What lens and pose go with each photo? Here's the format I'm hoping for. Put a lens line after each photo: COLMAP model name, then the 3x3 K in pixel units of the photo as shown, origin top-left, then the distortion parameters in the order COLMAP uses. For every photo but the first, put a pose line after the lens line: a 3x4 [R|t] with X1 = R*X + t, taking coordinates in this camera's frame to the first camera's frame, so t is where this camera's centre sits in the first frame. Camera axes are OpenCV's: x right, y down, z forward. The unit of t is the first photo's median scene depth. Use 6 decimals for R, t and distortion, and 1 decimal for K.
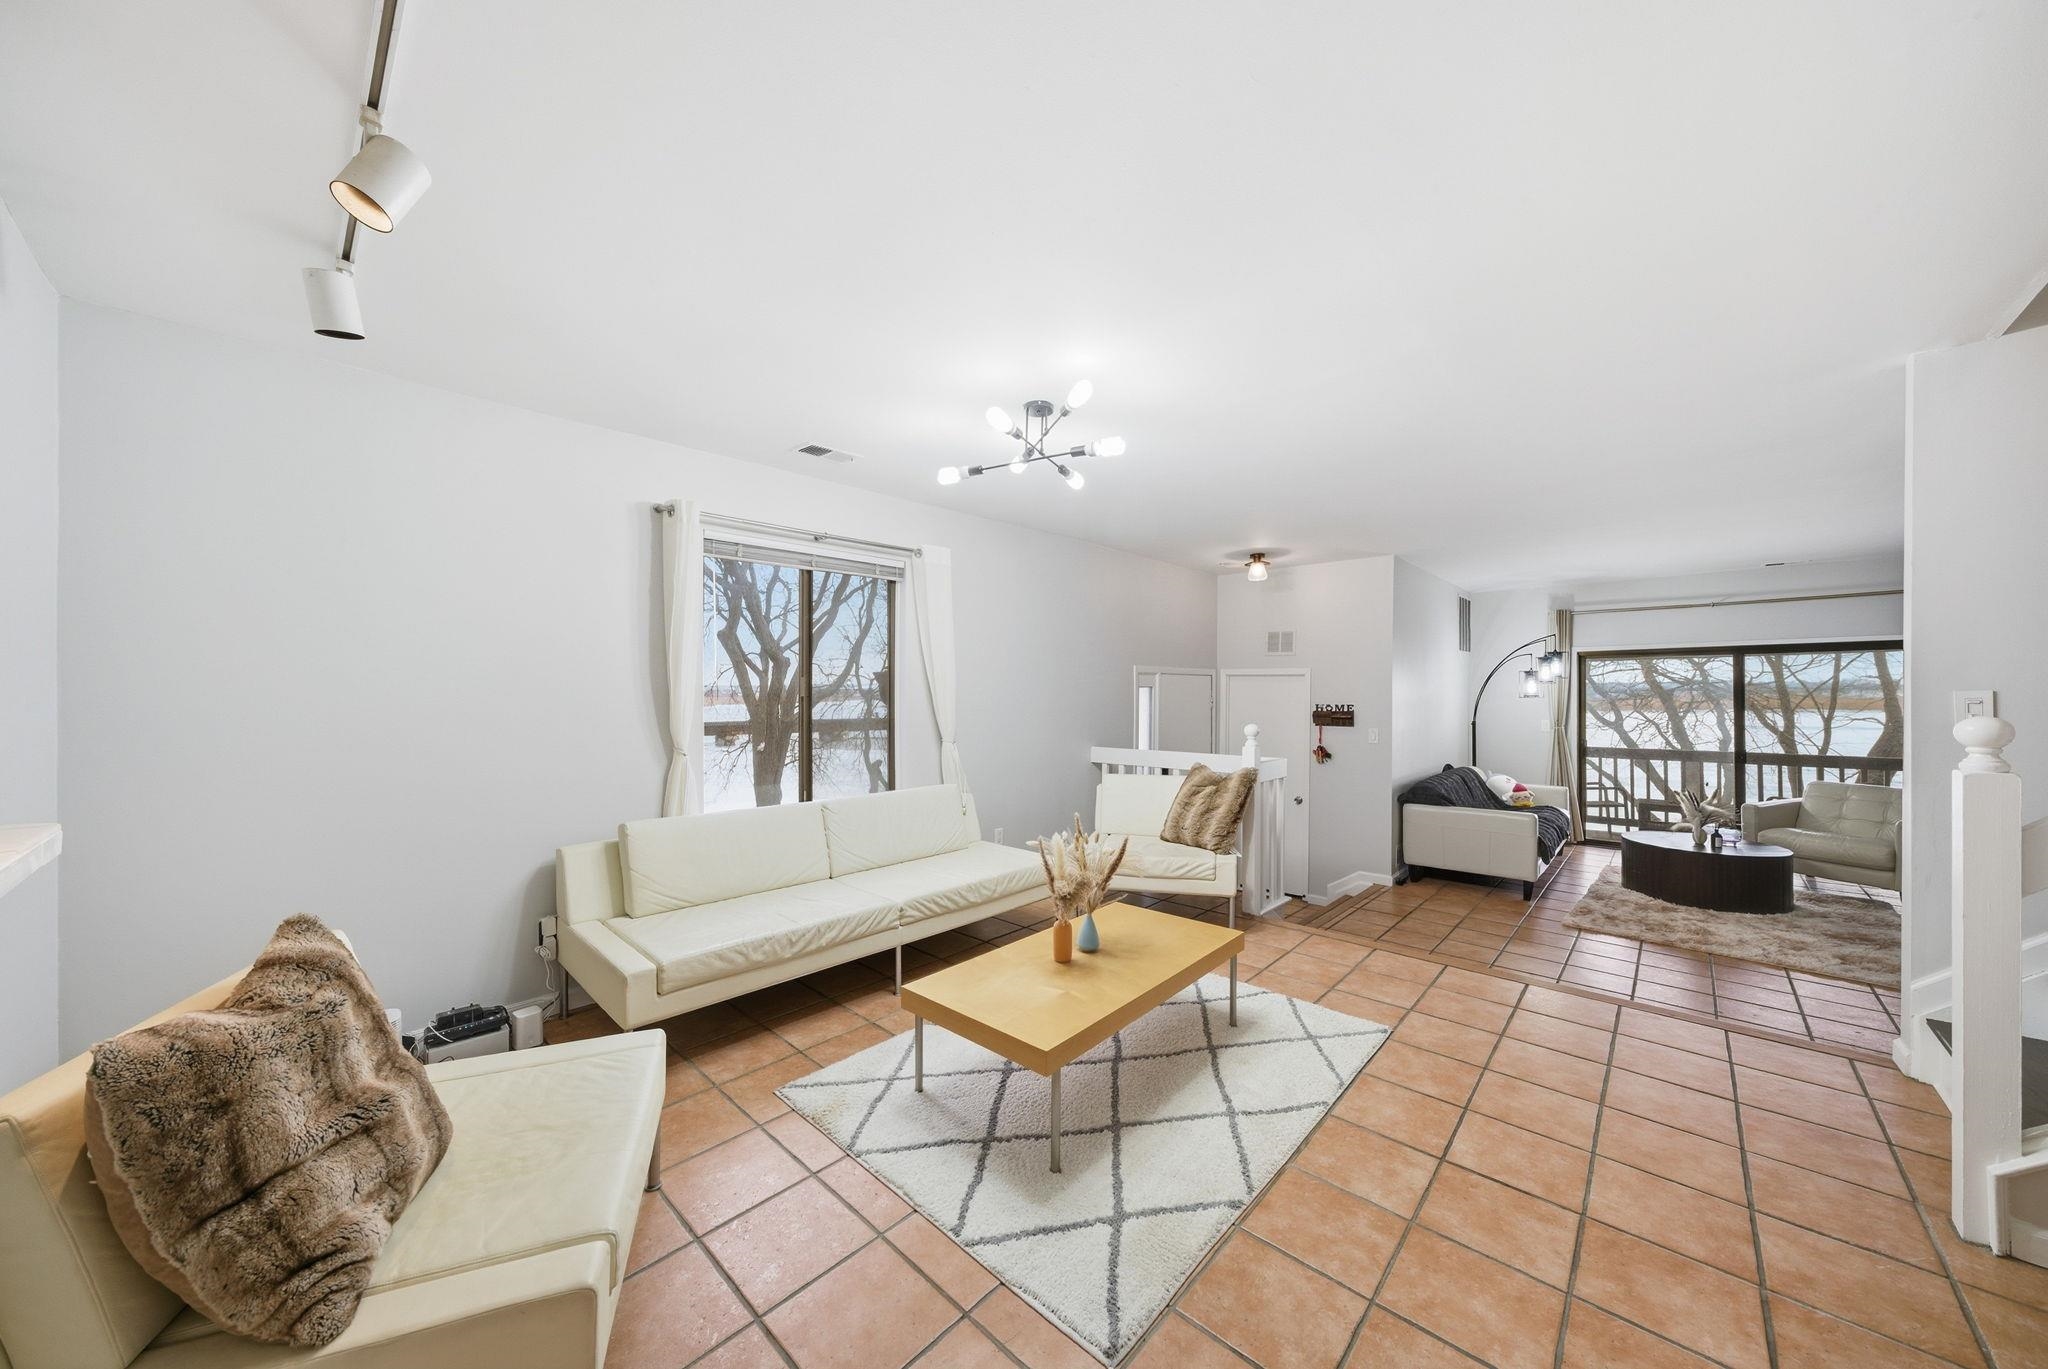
lens RADIAL K [[704.3, 0, 1023.5], [0, 704.3, 690.1], [0, 0, 1]] dist [-0.000605, 0.000041]
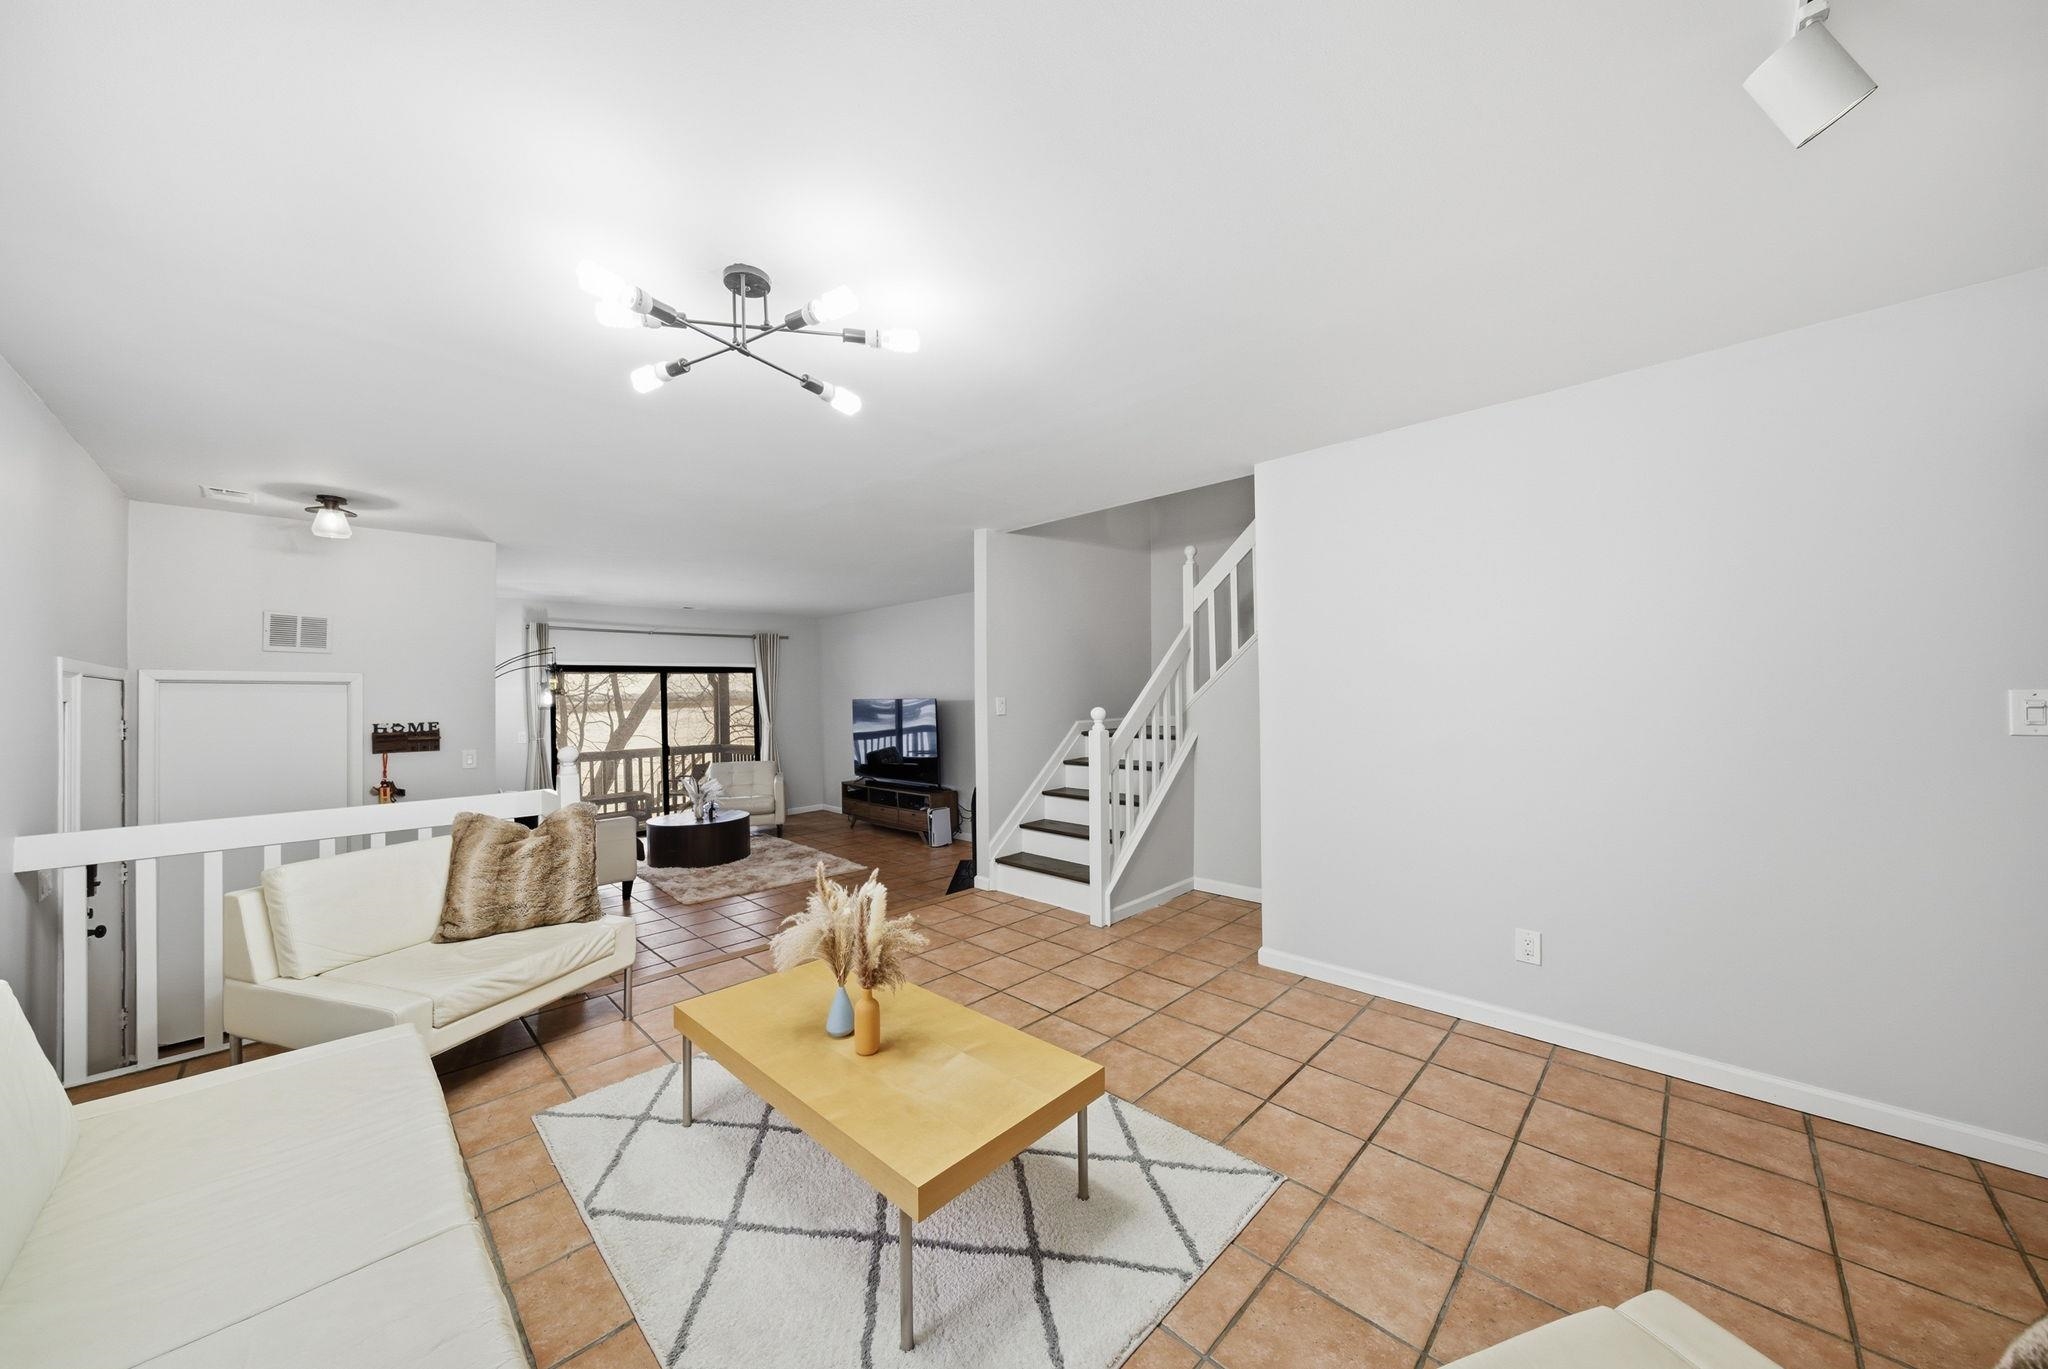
lens RADIAL K [[704.3, 0, 1023.5], [0, 704.3, 690.1], [0, 0, 1]] dist [-0.000605, 0.000041]
pose [[0.024206, 0.008042, 0.999675, -0.315285], [0.011569, 0.999898, -0.008324, -0.000553], [-0.999640, 0.011766, 0.024110, 0.359312]]
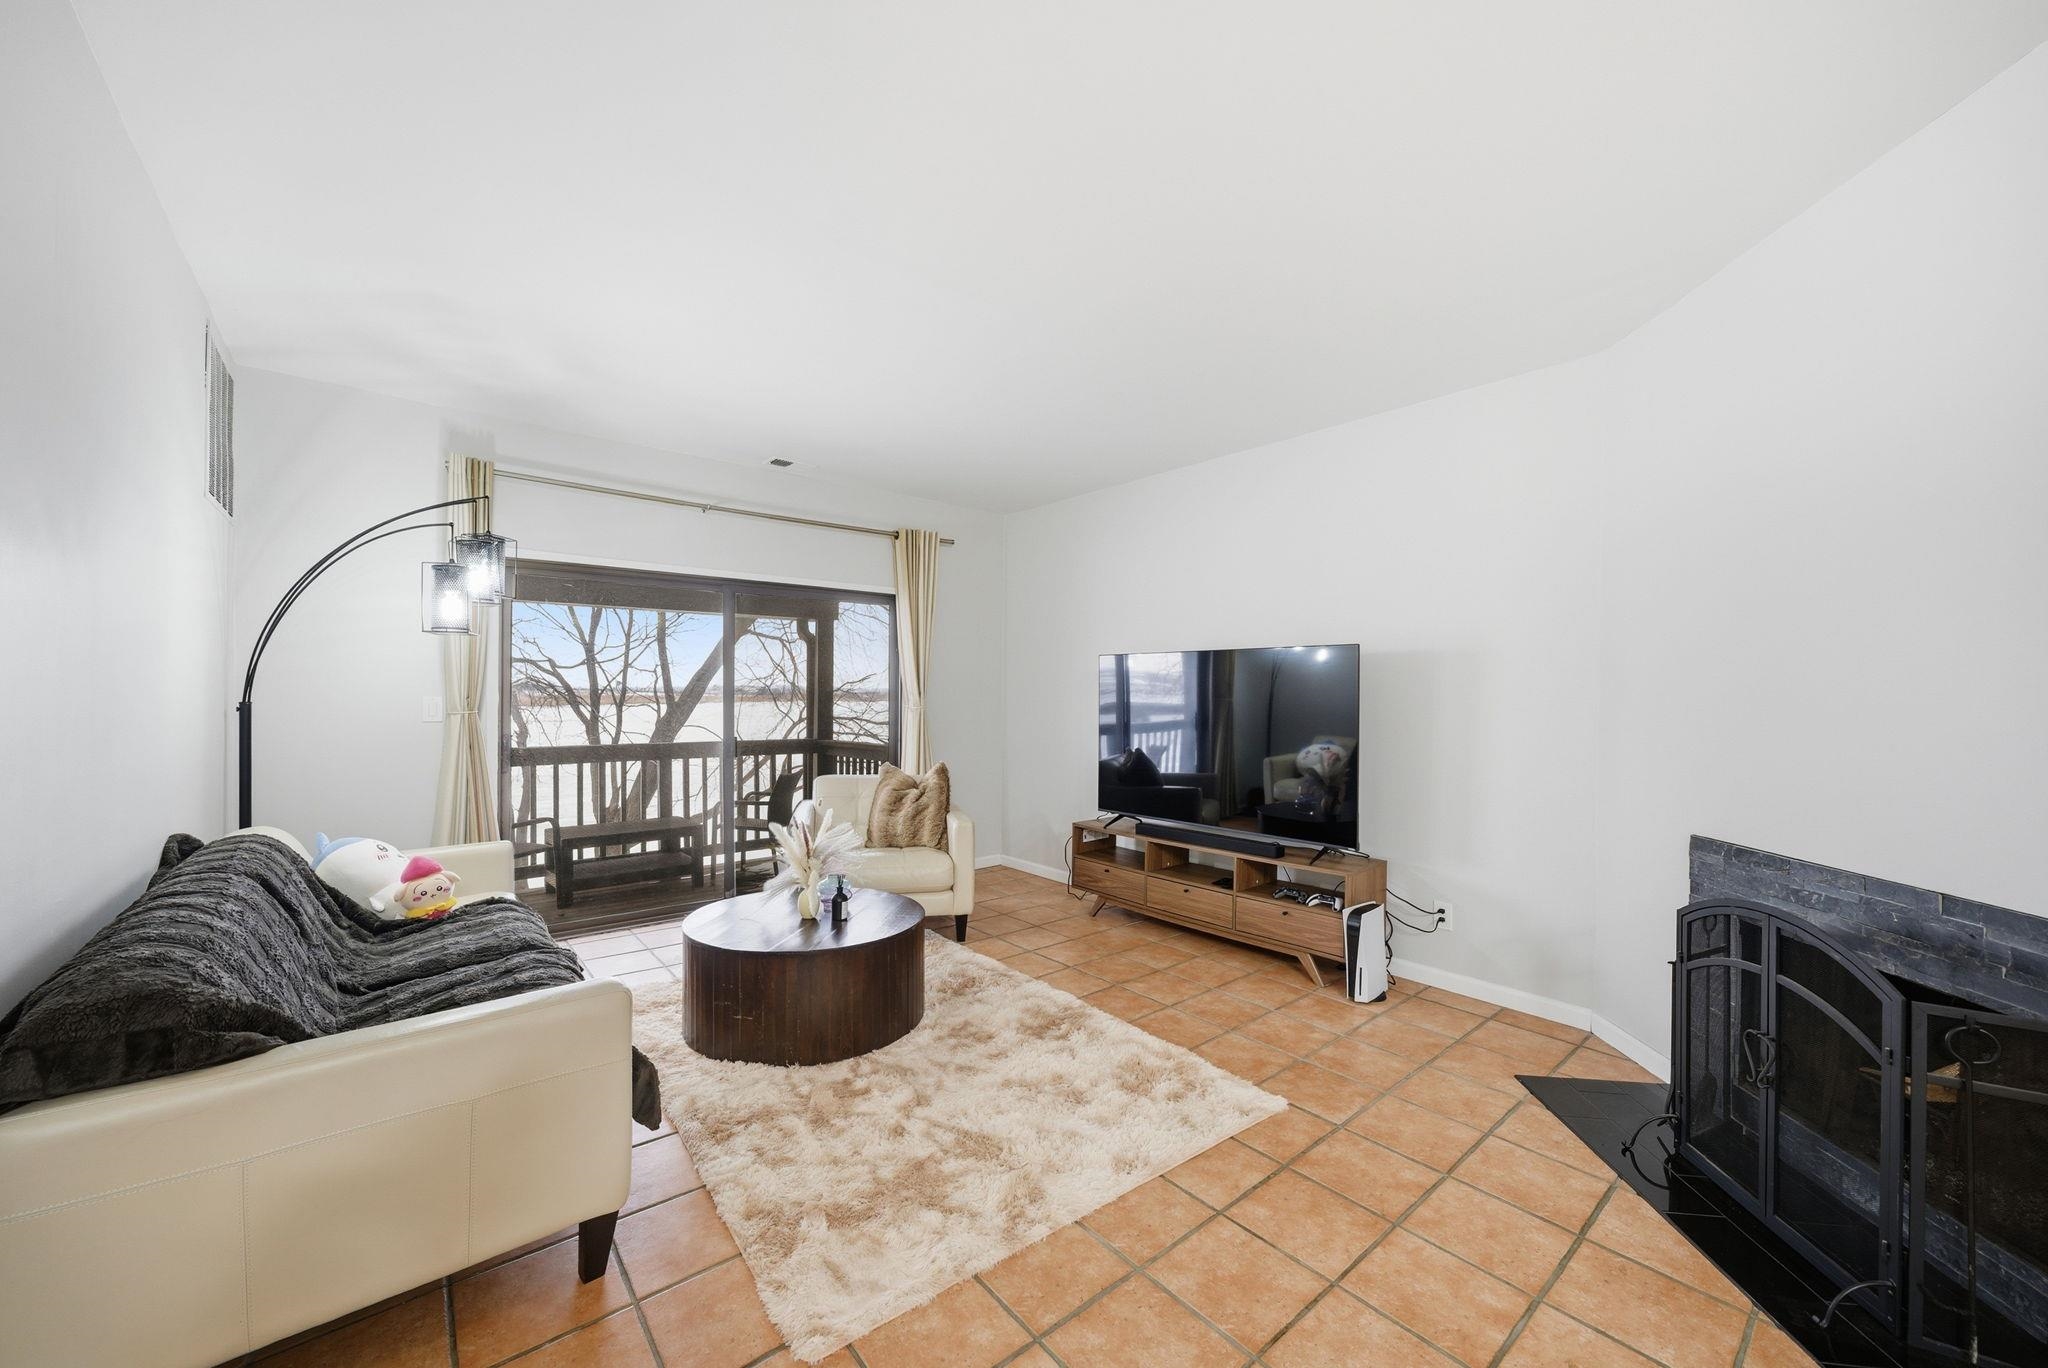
lens RADIAL K [[769.2, 0, 1030.6], [0, 769.2, 701.1], [0, 0, 1]] dist [-0.022753, 0.000079]
pose [[0.119358, -0.003164, 0.992846, 0.406163], [-0.012264, 0.999914, 0.004661, 0.050876], [-0.992776, -0.012733, 0.119309, 0.750047]]
